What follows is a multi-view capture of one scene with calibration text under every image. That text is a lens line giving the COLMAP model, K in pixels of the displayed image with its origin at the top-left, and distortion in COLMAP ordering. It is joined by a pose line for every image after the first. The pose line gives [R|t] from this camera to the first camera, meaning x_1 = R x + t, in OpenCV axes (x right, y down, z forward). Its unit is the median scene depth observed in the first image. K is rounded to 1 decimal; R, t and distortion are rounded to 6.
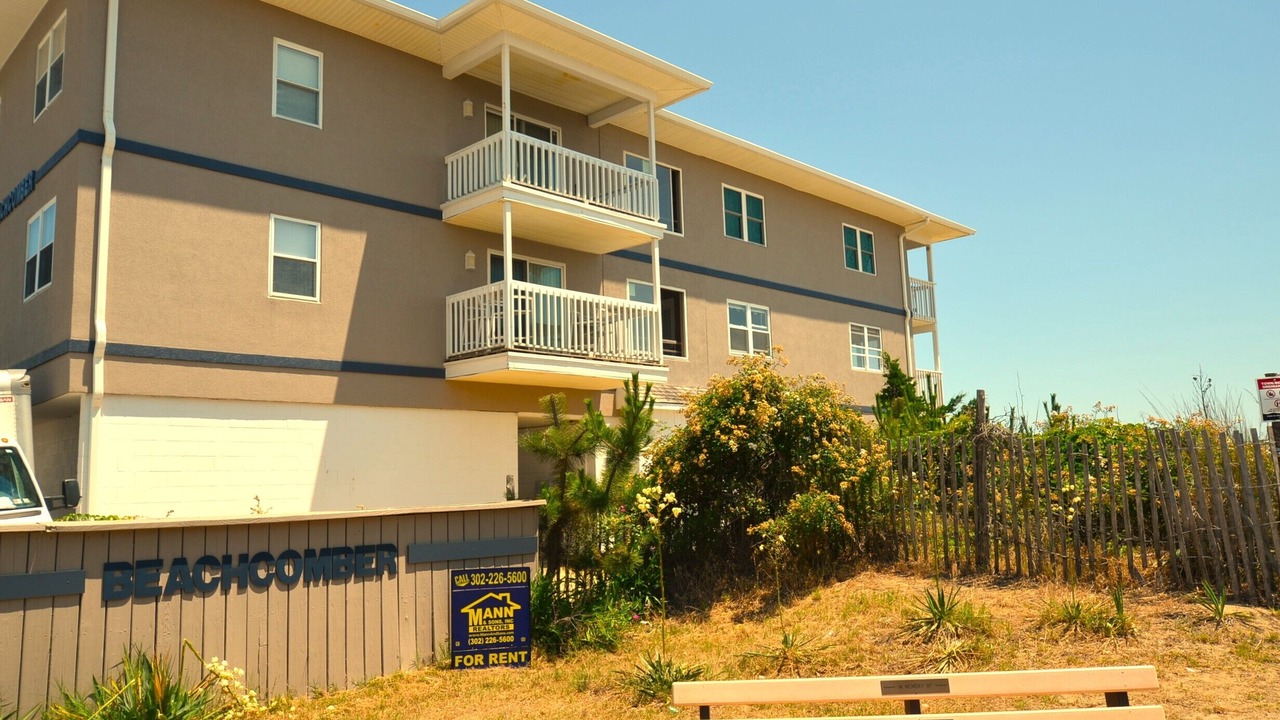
lens RADIAL K [[982.7, 0, 640.0], [0, 982.7, 360.0], [0, 0, 1]] dist [0.001124, -0.000828]
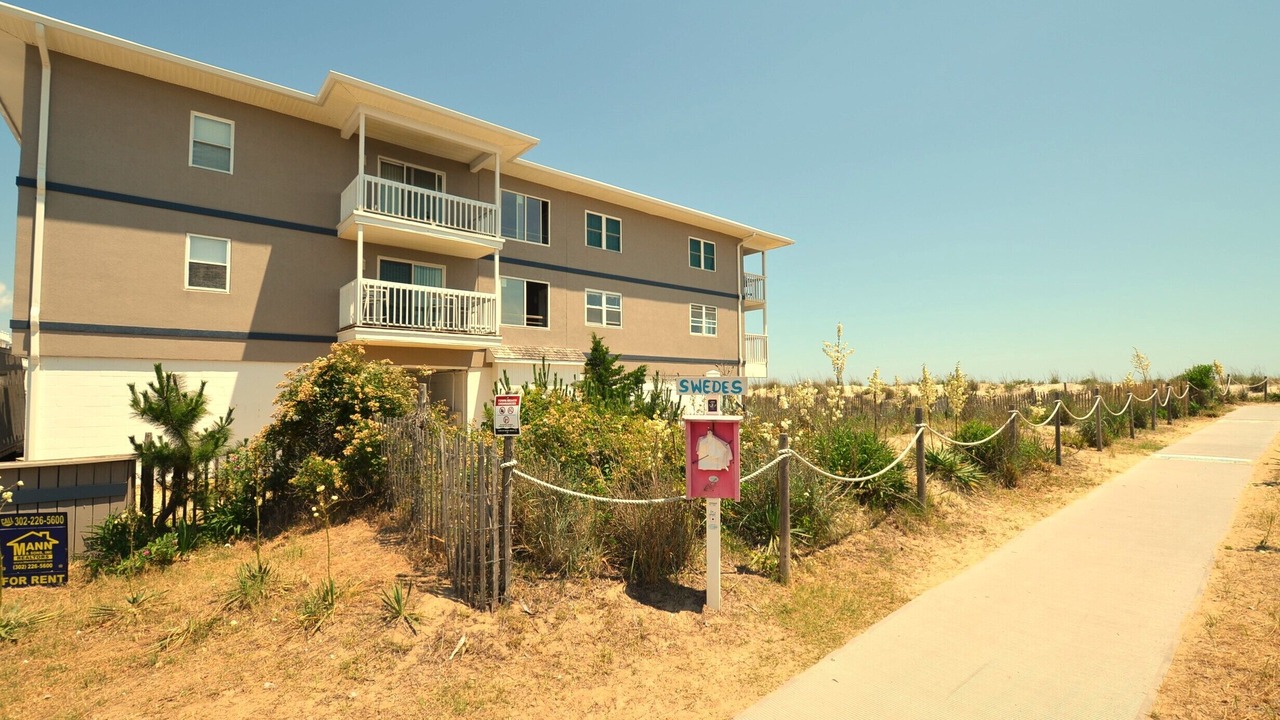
lens RADIAL K [[583.2, 0, 641.6], [0, 583.2, 365.9], [0, 0, 1]] dist [0.001230, -0.004709]
pose [[0.996242, 0.019986, -0.084280, 0.363028], [-0.012708, 0.996212, 0.086021, -0.031121], [0.085680, -0.084626, 0.992722, 0.157283]]
